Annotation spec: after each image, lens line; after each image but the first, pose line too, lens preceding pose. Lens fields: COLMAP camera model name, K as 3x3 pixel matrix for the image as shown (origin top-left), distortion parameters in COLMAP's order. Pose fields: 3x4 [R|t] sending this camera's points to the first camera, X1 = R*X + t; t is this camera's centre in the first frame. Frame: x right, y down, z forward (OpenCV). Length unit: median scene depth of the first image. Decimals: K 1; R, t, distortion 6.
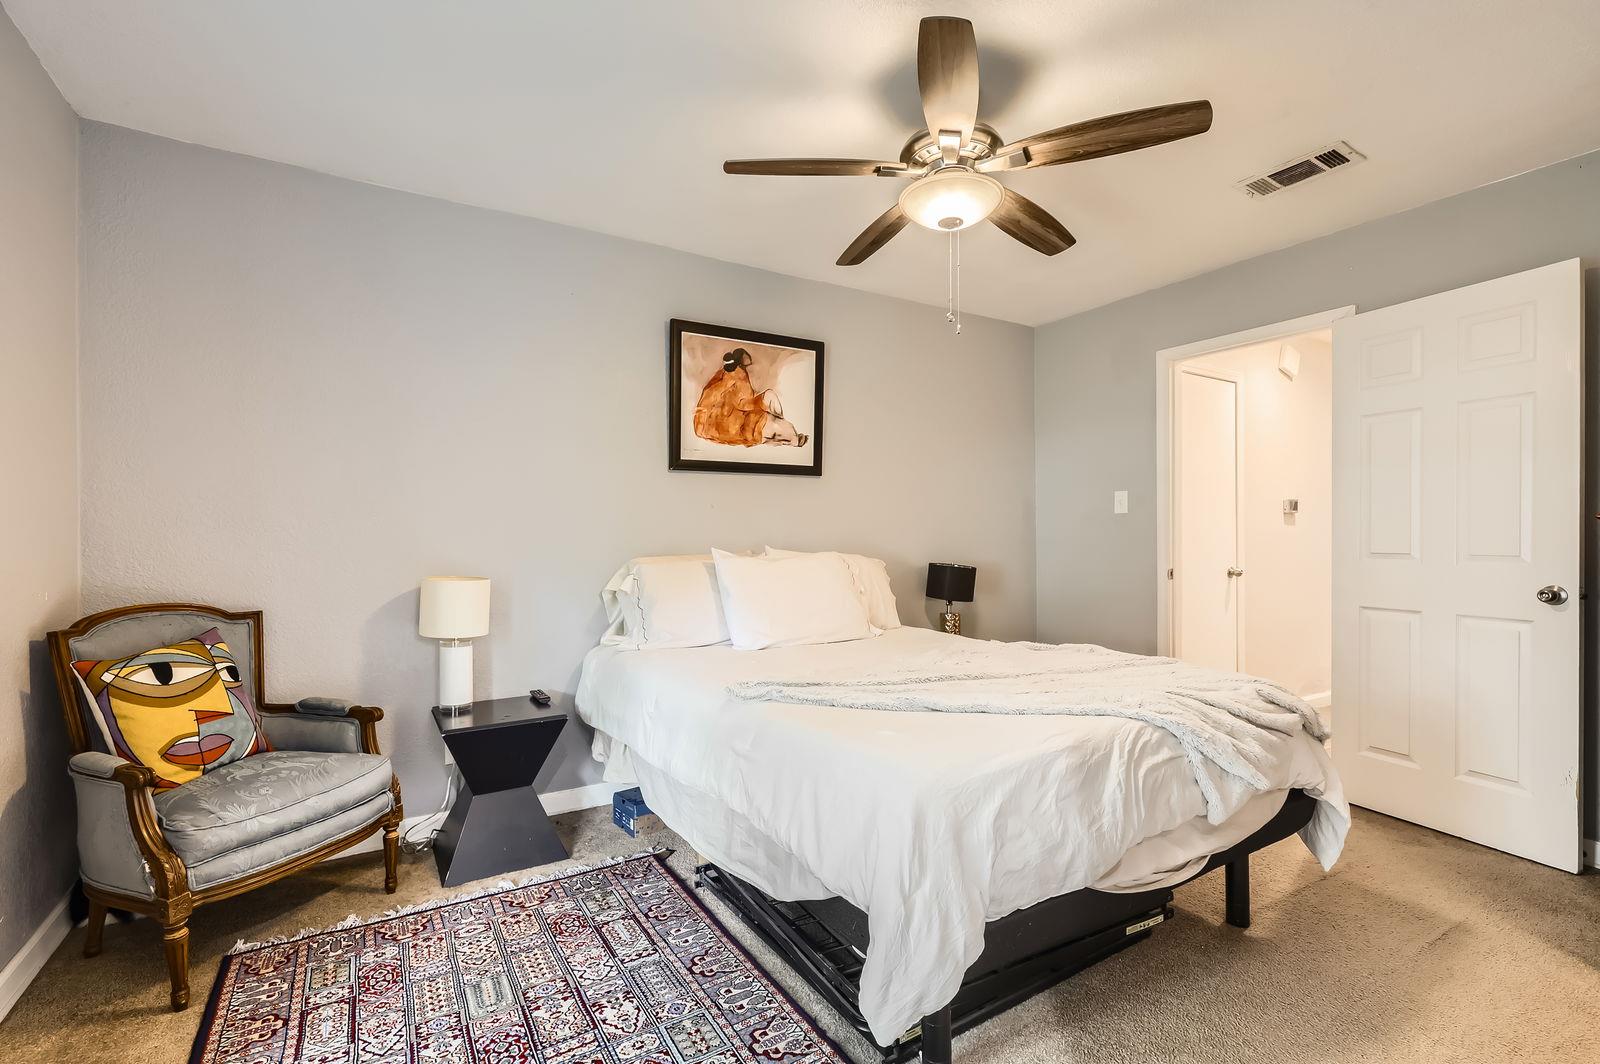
lens RADIAL K [[722.8, 0, 796.3], [0, 722.8, 530.3], [0, 0, 1]] dist [0.004976, -0.002148]
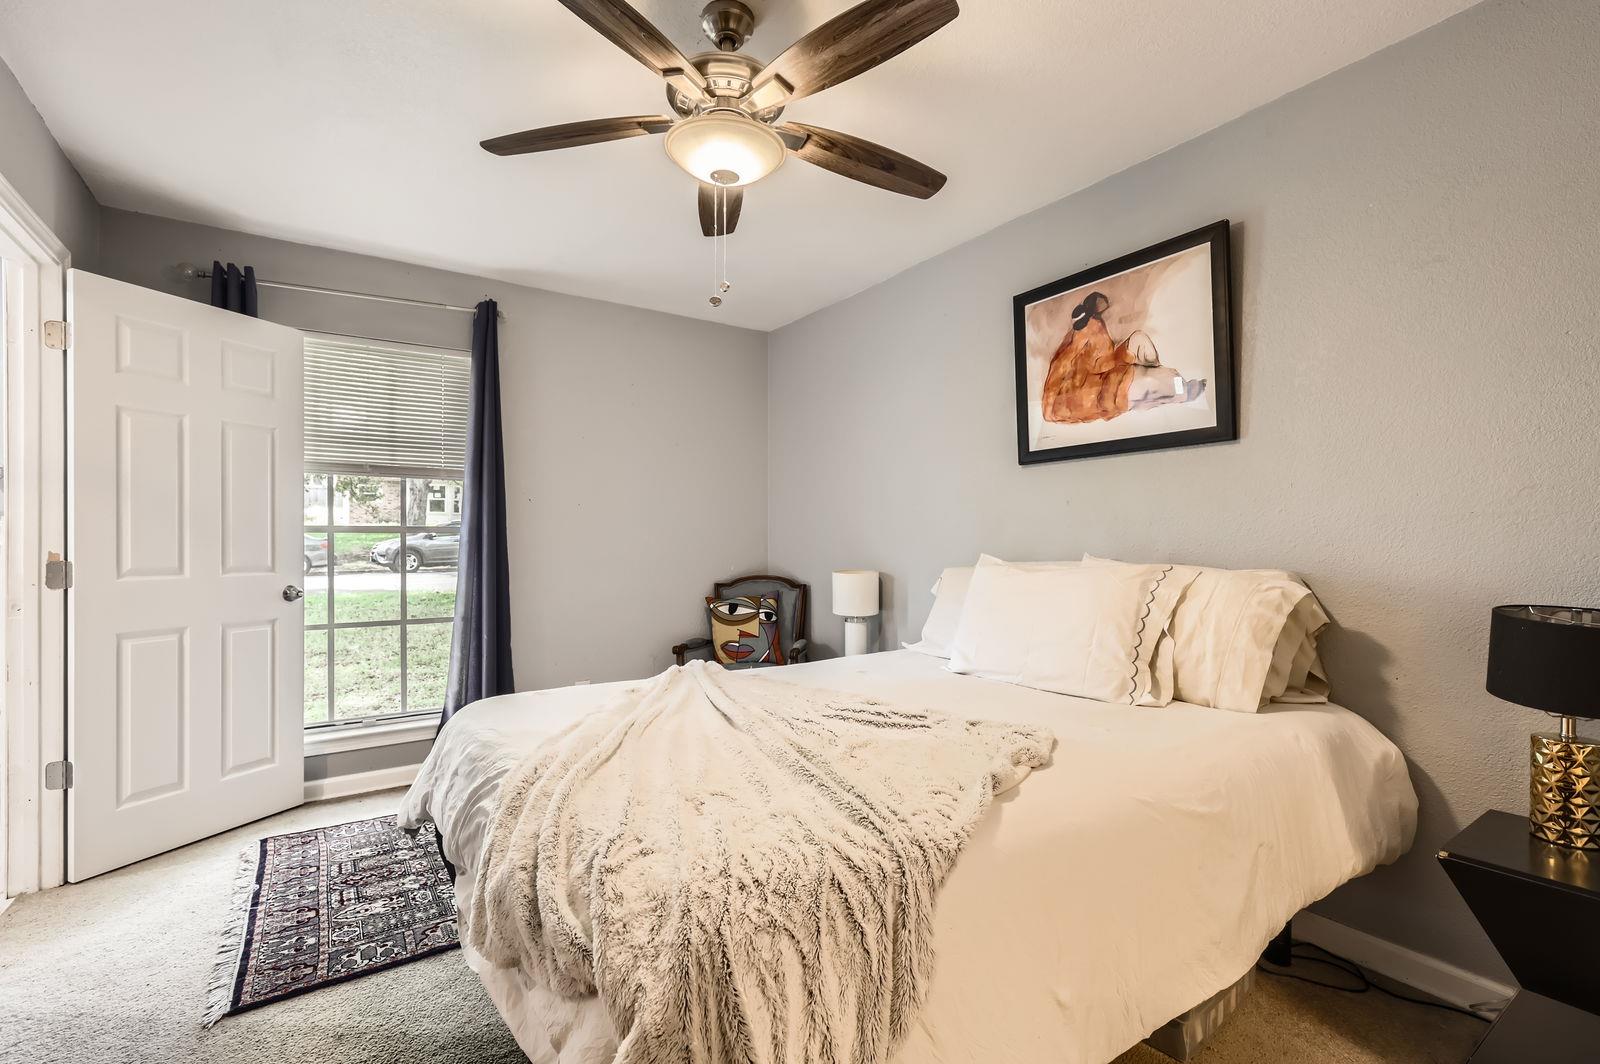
lens RADIAL K [[722.8, 0, 795.7], [0, 722.8, 540.7], [0, 0, 1]] dist [0.004976, -0.002148]
pose [[0.040976, -0.000567, -0.999160, 0.674920], [0.009550, 0.999954, -0.000175, 0.006891], [0.999114, -0.009535, 0.040980, 0.653884]]
